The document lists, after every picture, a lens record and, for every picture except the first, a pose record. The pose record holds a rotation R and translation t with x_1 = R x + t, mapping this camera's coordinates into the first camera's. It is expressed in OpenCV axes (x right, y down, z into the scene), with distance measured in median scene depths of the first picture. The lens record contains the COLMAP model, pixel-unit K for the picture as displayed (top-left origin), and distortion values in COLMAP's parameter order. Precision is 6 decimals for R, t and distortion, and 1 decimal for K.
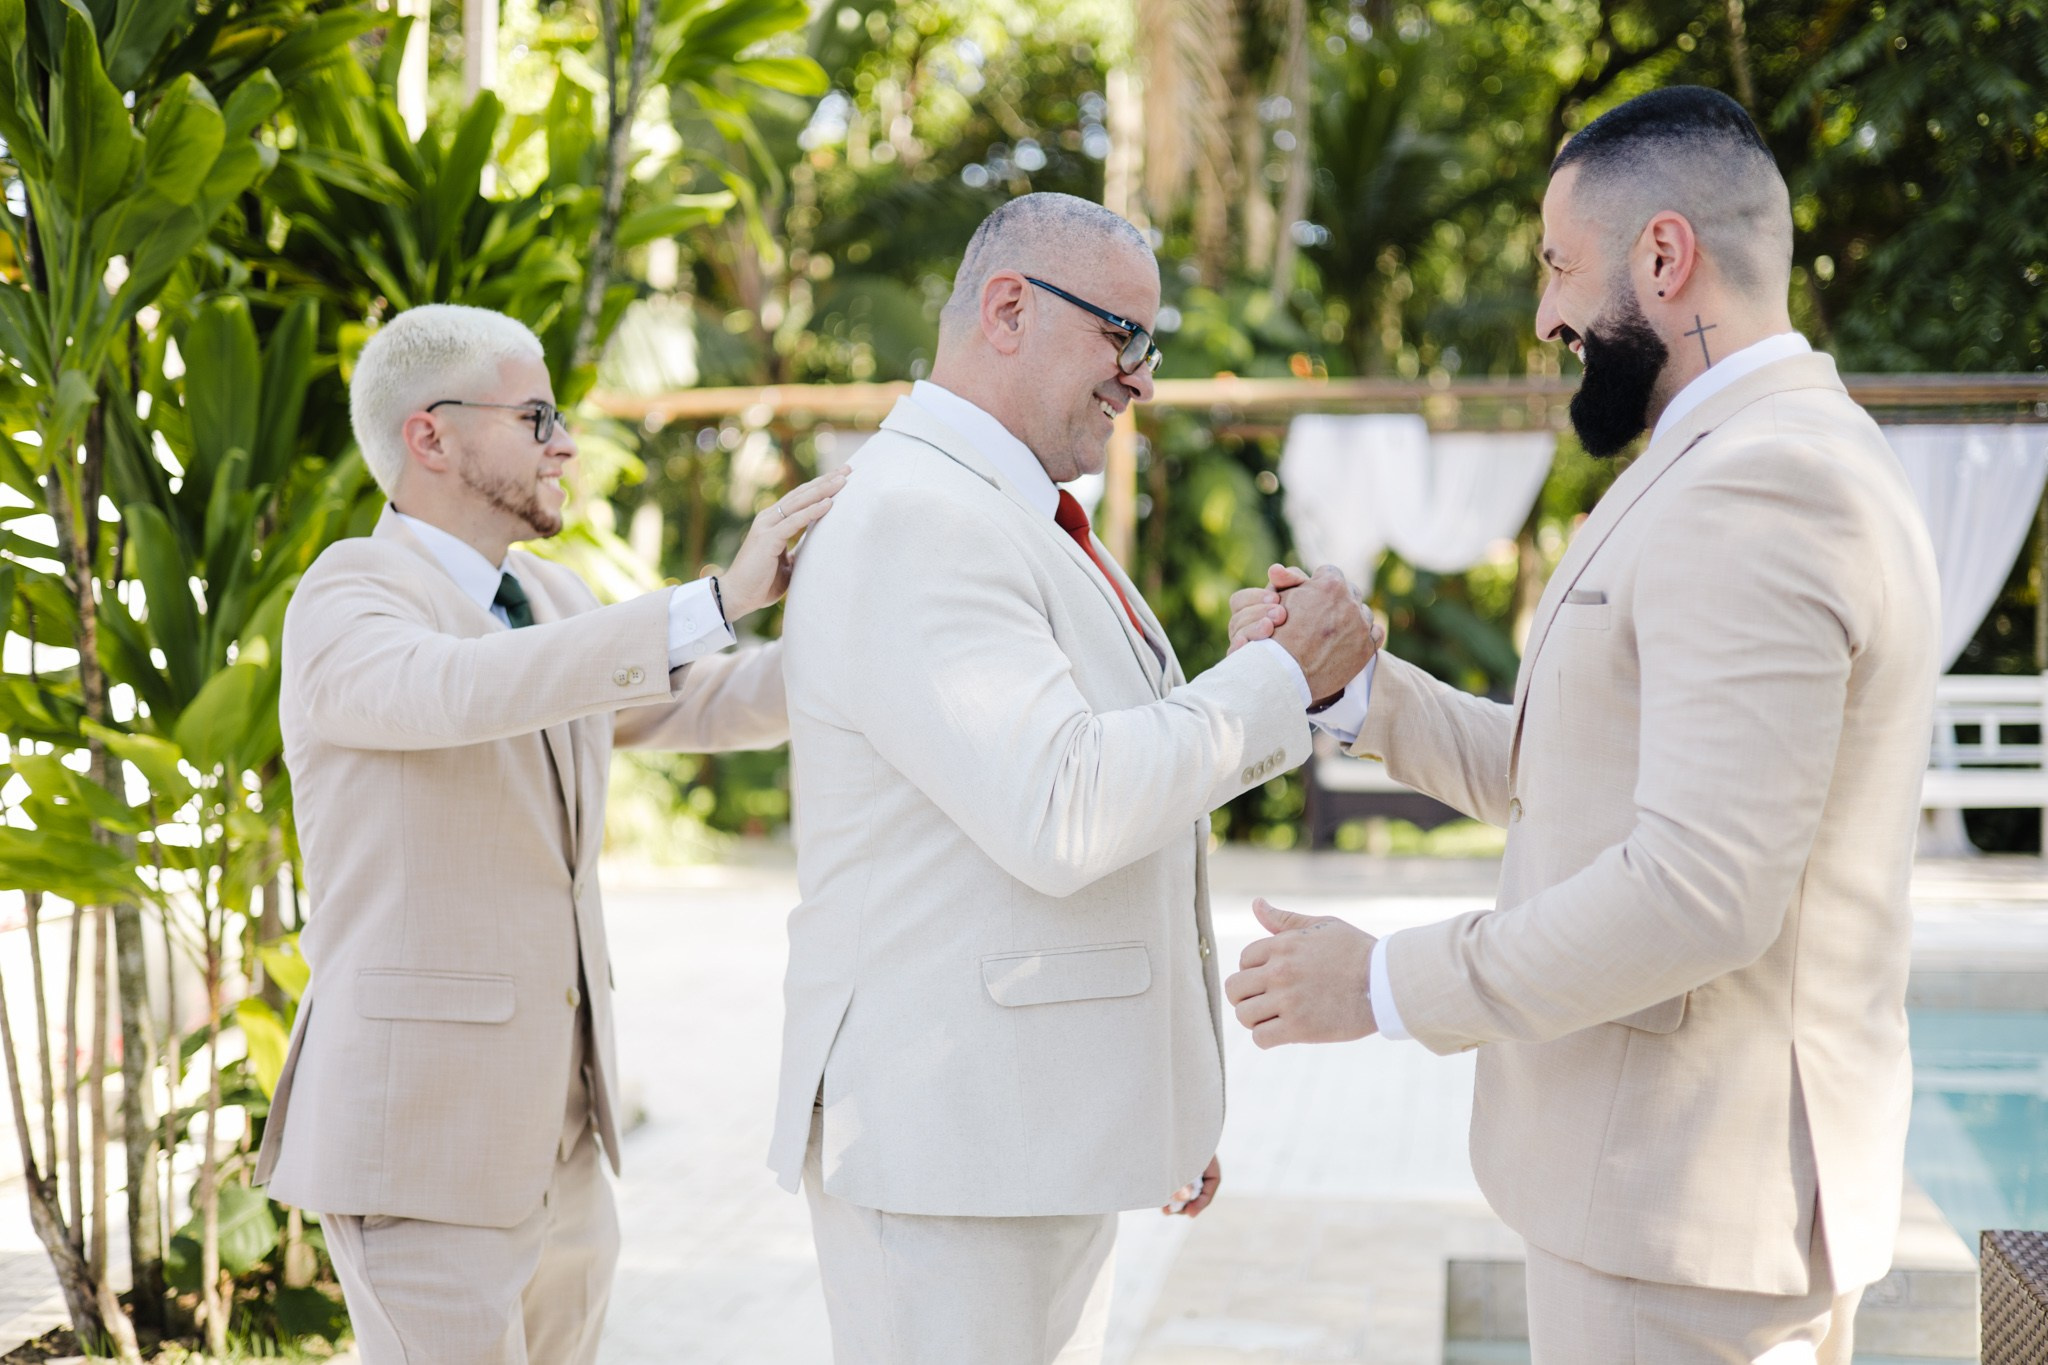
lens RADIAL K [[2960.8, 0, 1024.0], [0, 2960.8, 682.5], [0, 0, 1]] dist [0.008350, 0.029543]
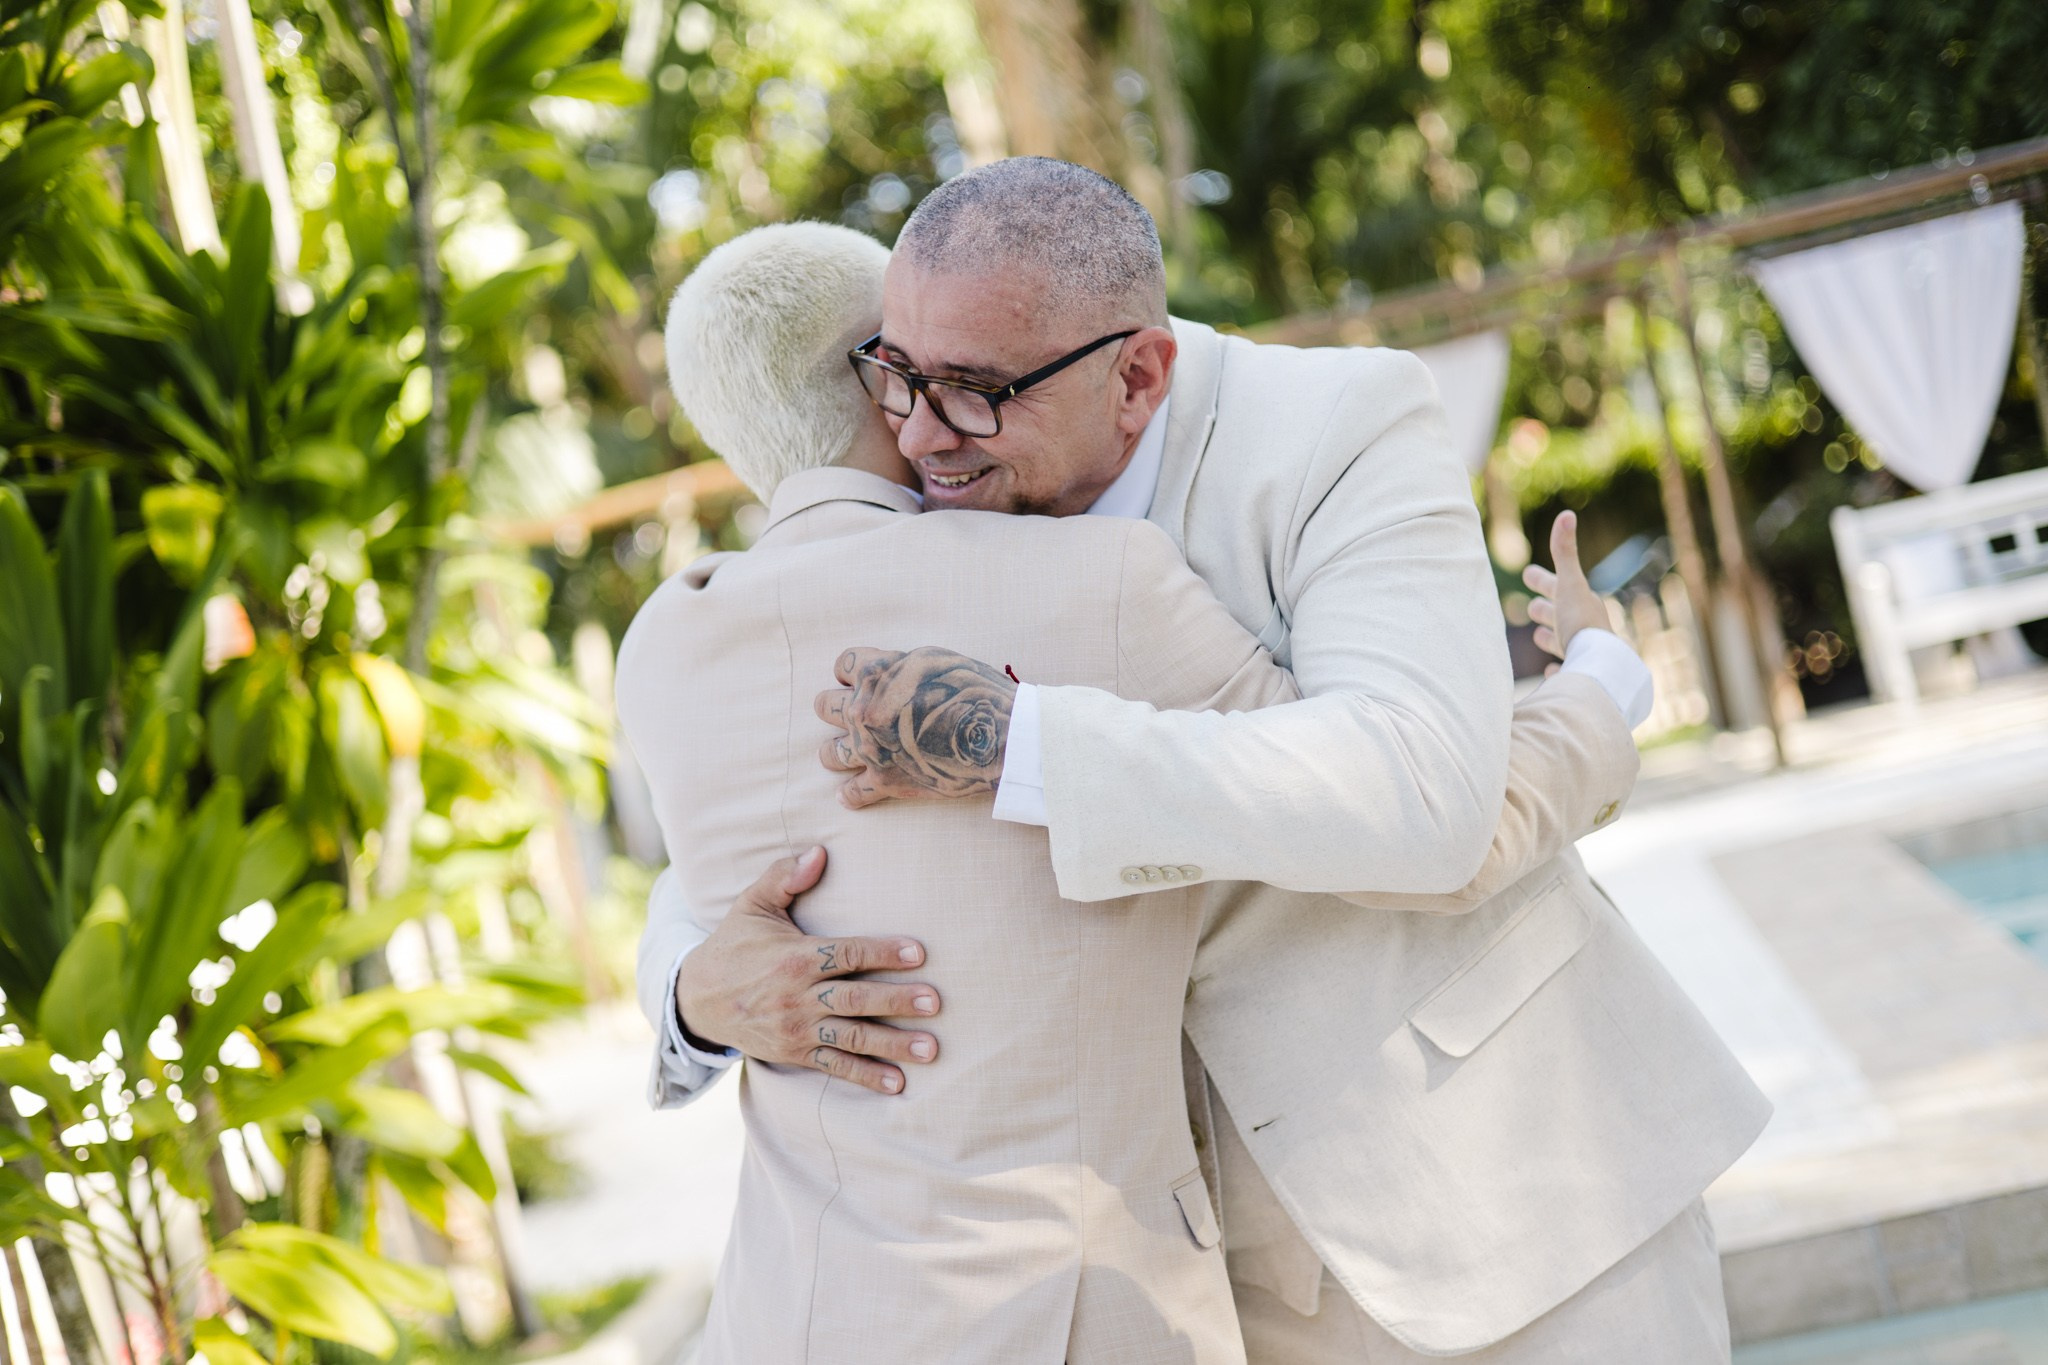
lens RADIAL K [[2960.8, 0, 1024.0], [0, 2960.8, 682.5], [0, 0, 1]] dist [0.008350, 0.029543]
pose [[0.973125, -0.230134, 0.008141, -0.007866], [0.230211, 0.973086, -0.010334, -0.003147], [-0.005544, 0.011931, 0.999913, 0.157561]]
